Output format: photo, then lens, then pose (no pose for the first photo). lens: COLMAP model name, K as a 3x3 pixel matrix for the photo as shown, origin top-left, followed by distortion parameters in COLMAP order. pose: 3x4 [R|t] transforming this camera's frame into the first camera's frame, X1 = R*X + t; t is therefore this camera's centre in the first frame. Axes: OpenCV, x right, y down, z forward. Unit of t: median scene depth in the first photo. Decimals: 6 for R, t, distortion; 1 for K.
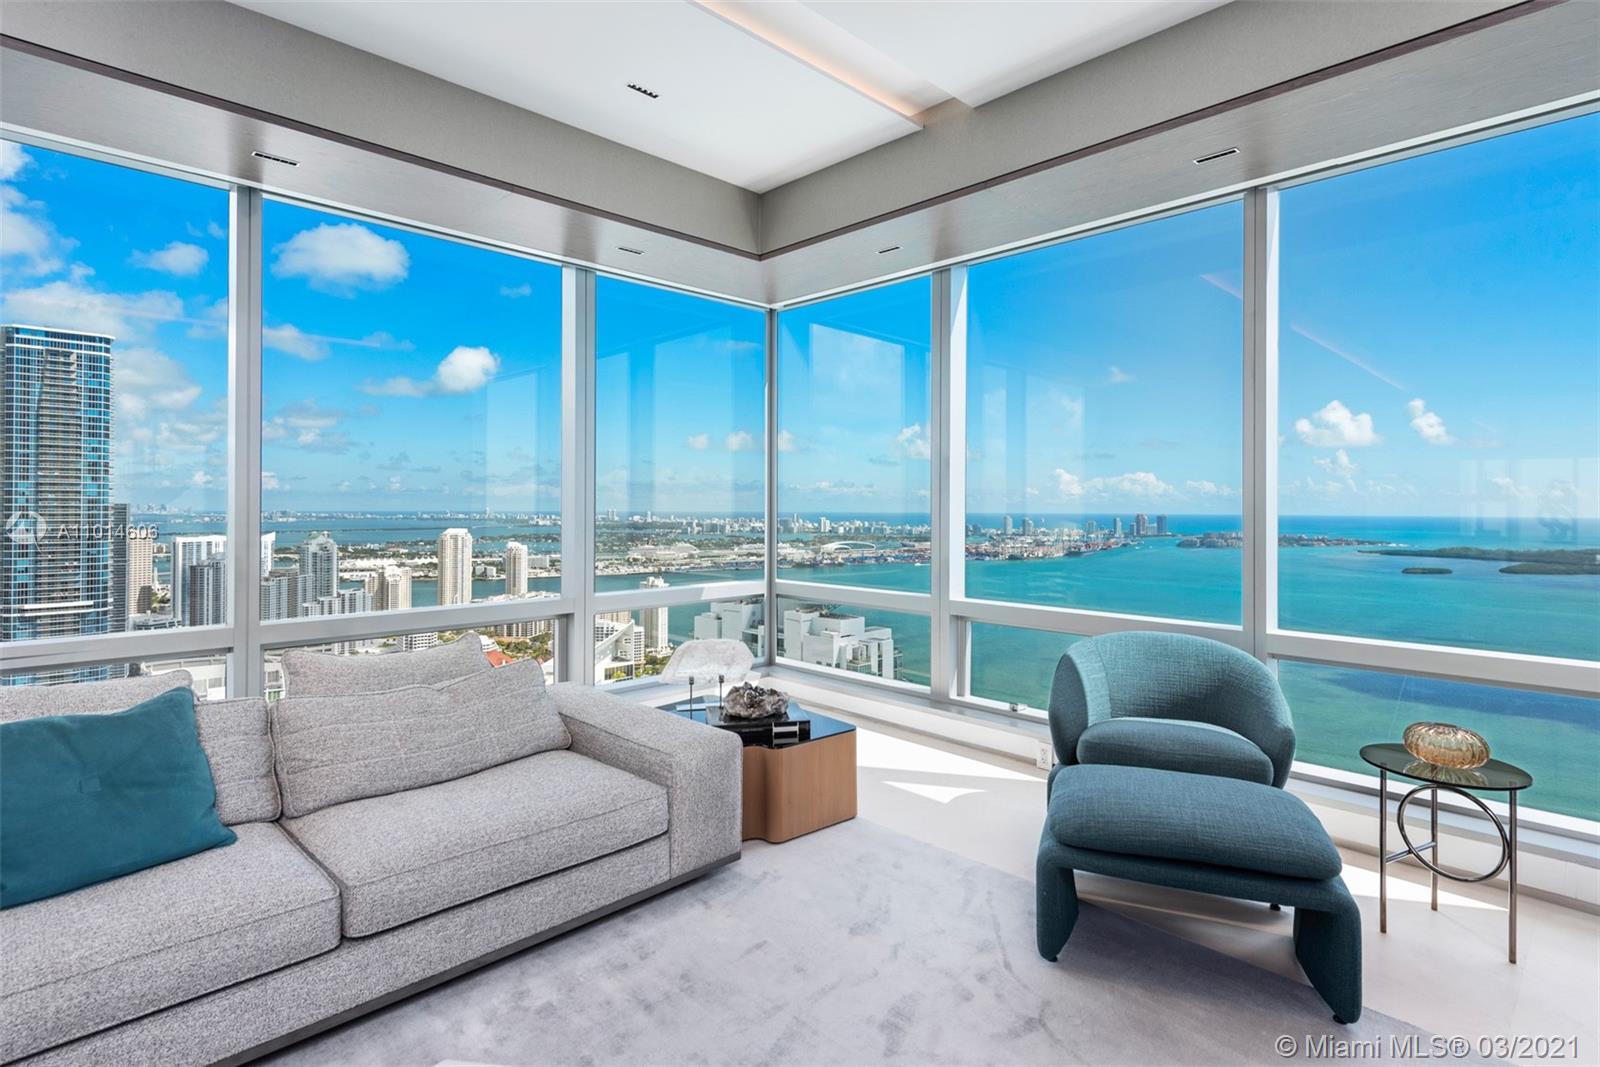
lens RADIAL K [[811.6, 0, 795.3], [0, 811.6, 498.5], [0, 0, 1]] dist [0.024607, -0.007275]
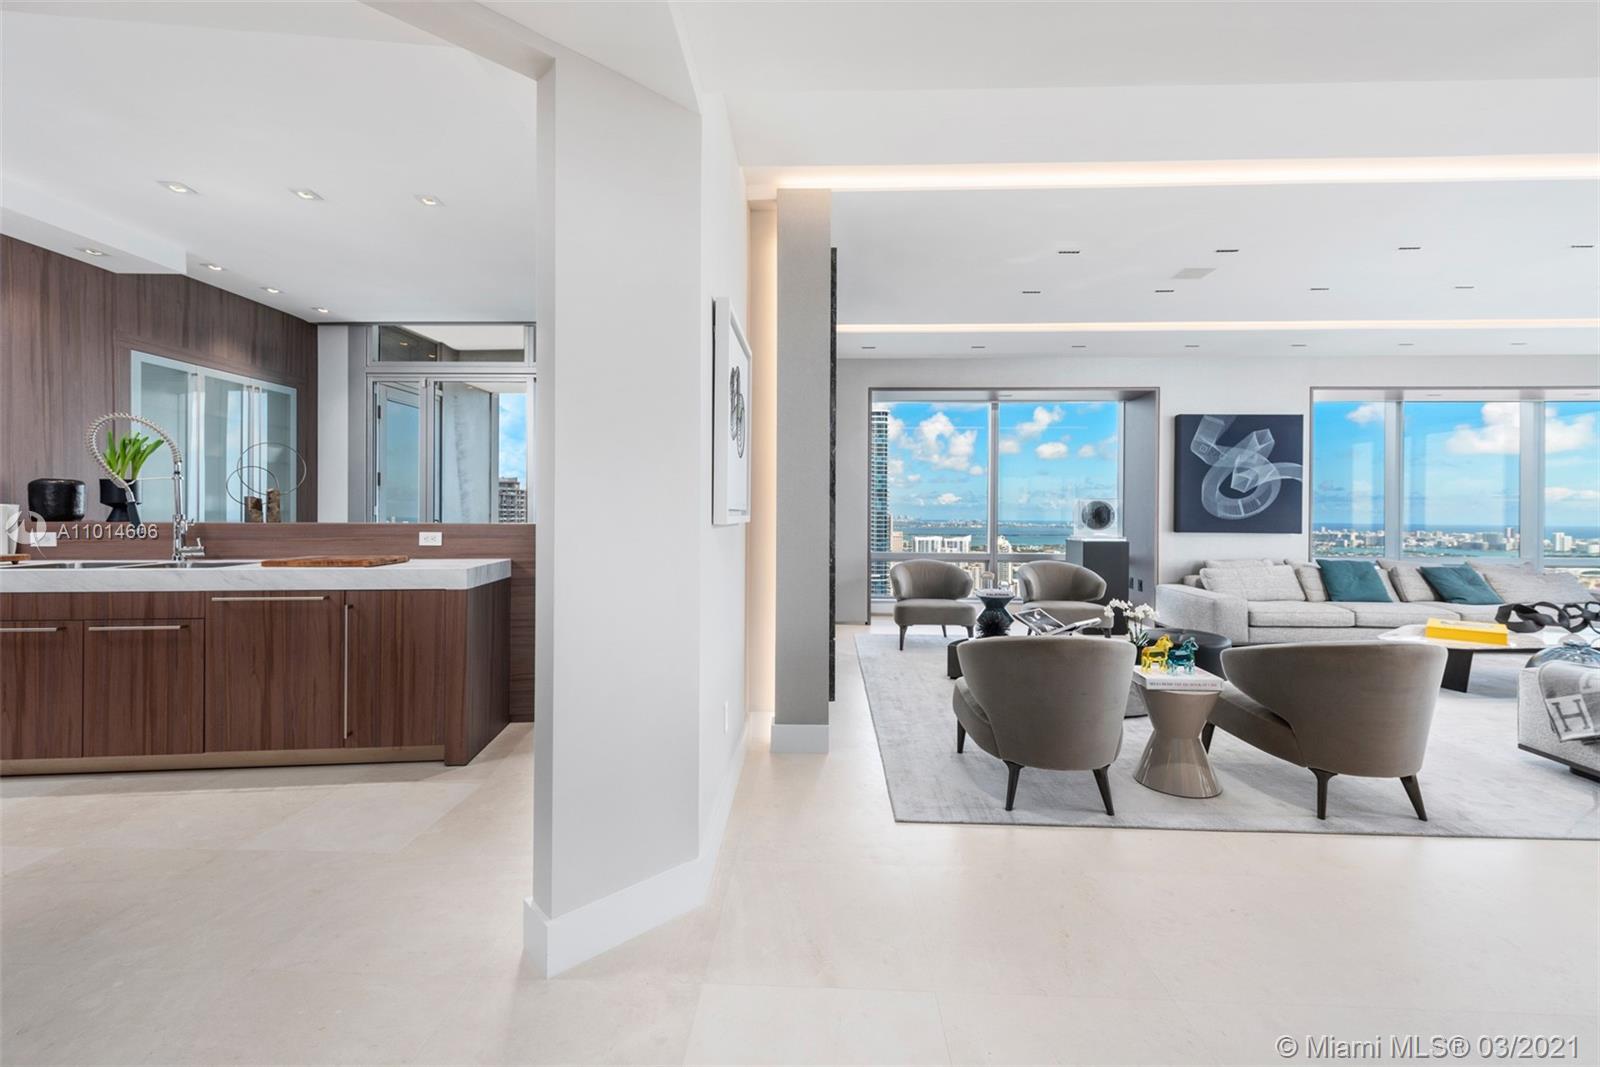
lens RADIAL K [[663.6, 0, 798.6], [0, 663.6, 518.1], [0, 0, 1]] dist [-0.001602, 0.001647]
pose [[0.682719, 0.005083, -0.730664, -0.099839], [0.002987, 0.999948, 0.009748, -0.001464], [0.730675, -0.008838, 0.682668, -0.505351]]
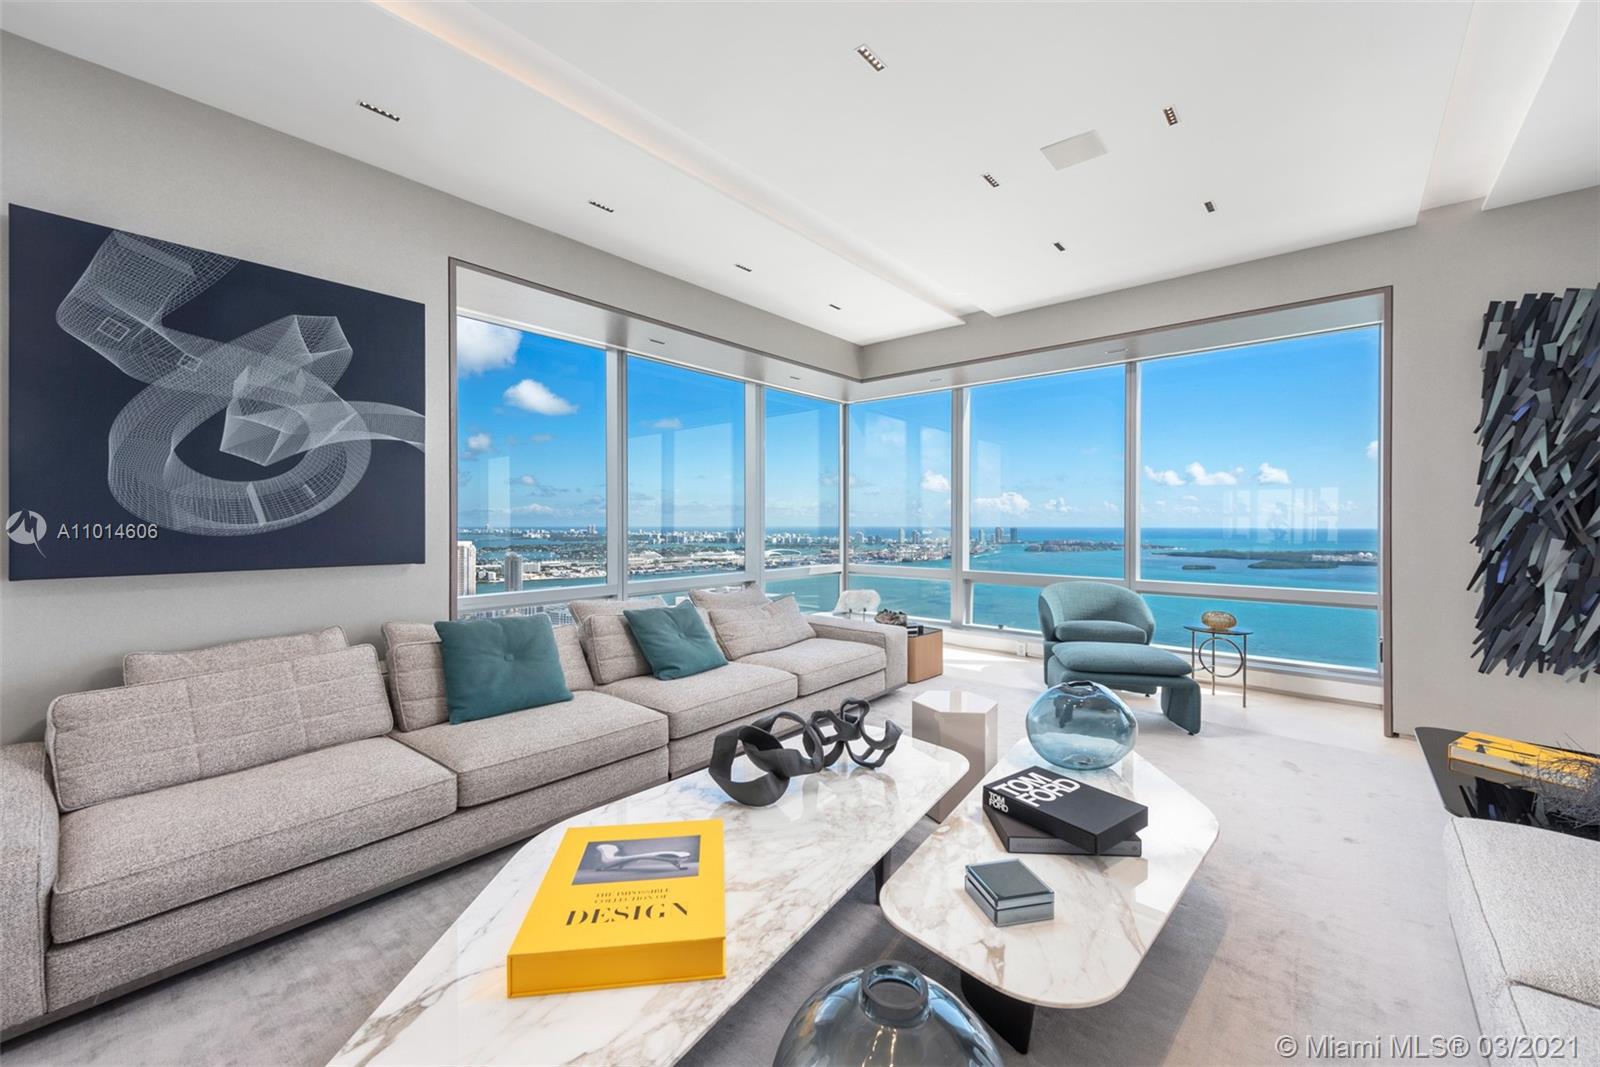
lens RADIAL K [[632.8, 0, 797.5], [0, 632.8, 522.3], [0, 0, 1]] dist [0.015783, -0.004533]
pose [[0.995675, -0.003582, 0.092833, -0.098073], [0.002628, 0.999943, 0.010392, 0.000083], [-0.092865, -0.010103, 0.995627, -0.118973]]
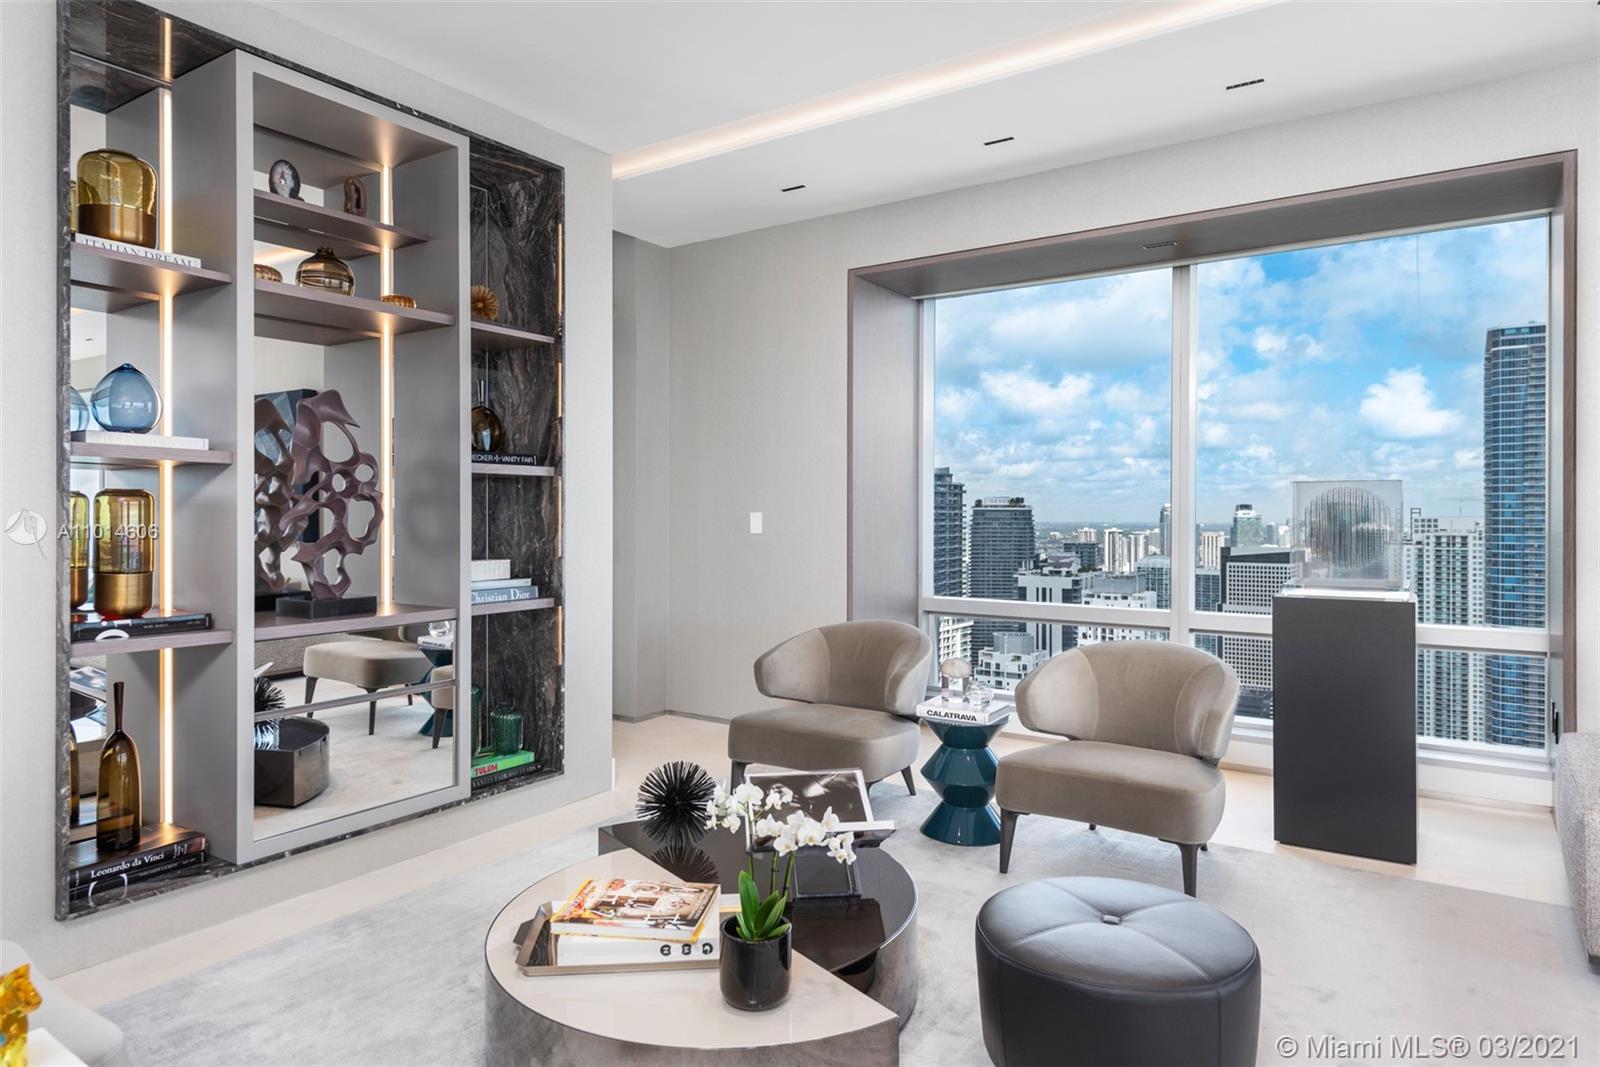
lens RADIAL K [[975.7, 0, 800.1], [0, 975.7, 505.8], [0, 0, 1]] dist [0.019542, -0.001334]
pose [[0.194740, -0.012469, -0.980776, -0.072133], [0.007721, 0.999908, -0.011180, -0.002062], [0.980824, -0.005395, 0.194819, -0.202433]]
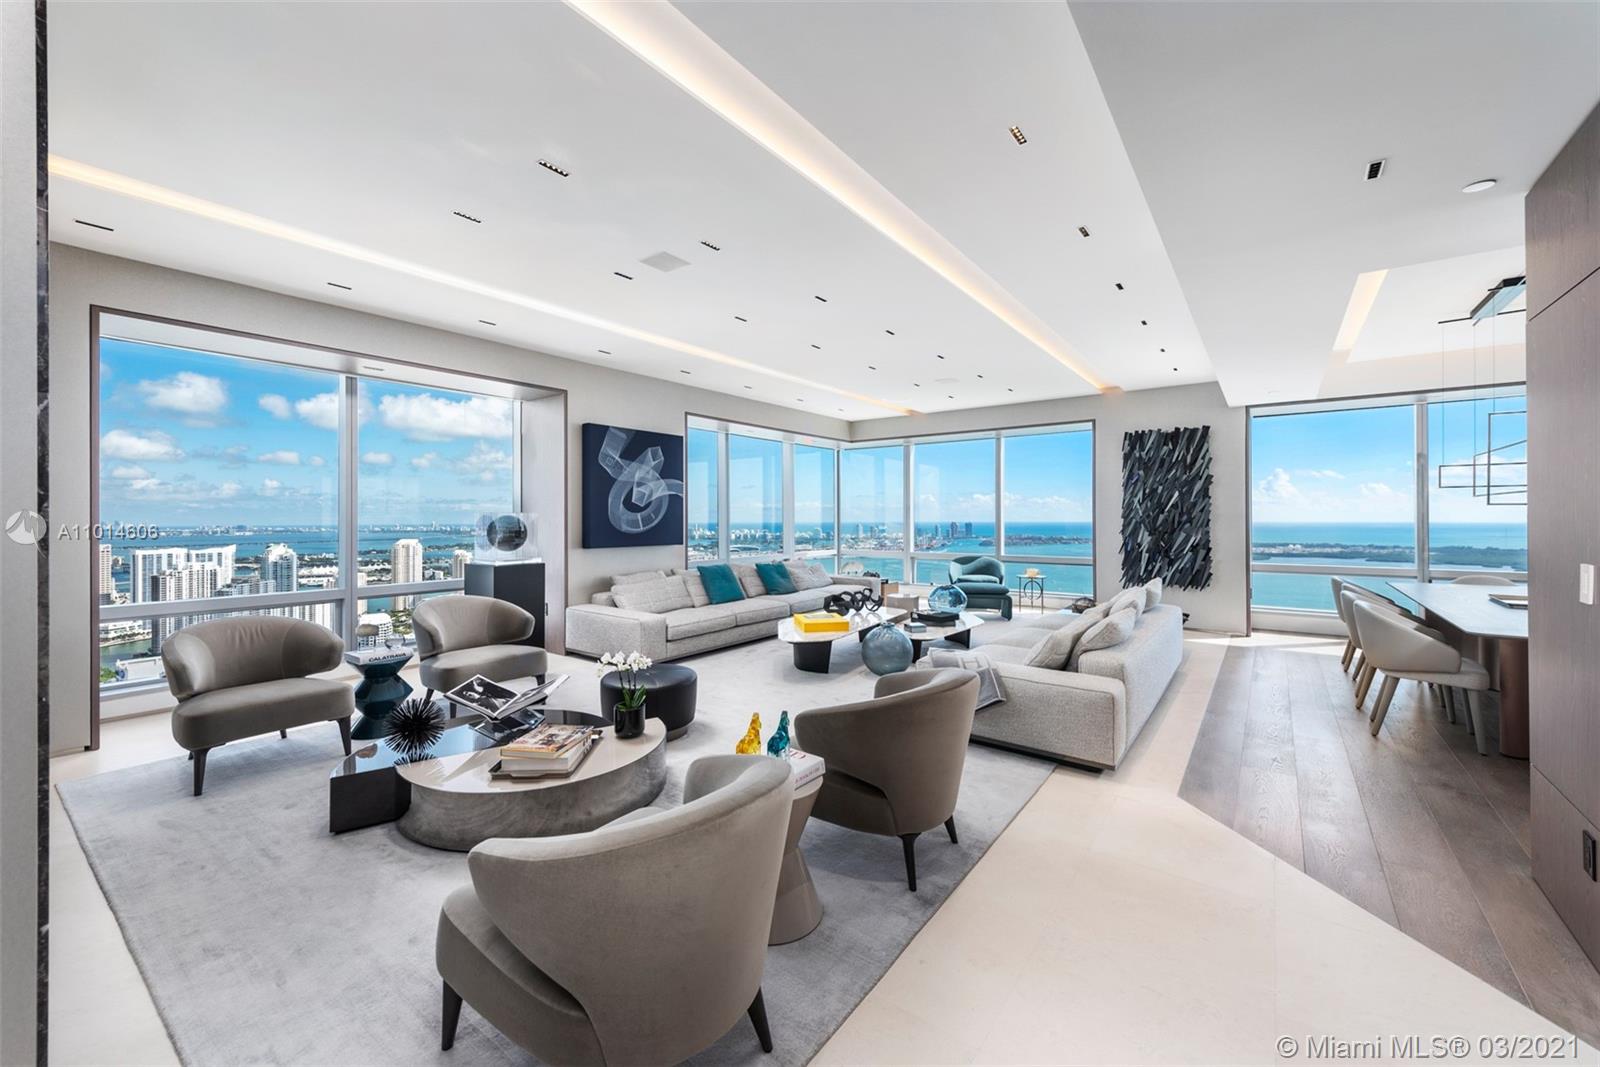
lens RADIAL K [[632.8, 0, 793.5], [0, 632.8, 515.3], [0, 0, 1]] dist [0.015783, -0.004533]
pose [[0.988312, -0.007498, 0.152260, -0.195355], [0.006643, 0.999959, 0.006123, -0.010513], [-0.152300, -0.005039, 0.988321, -0.417885]]
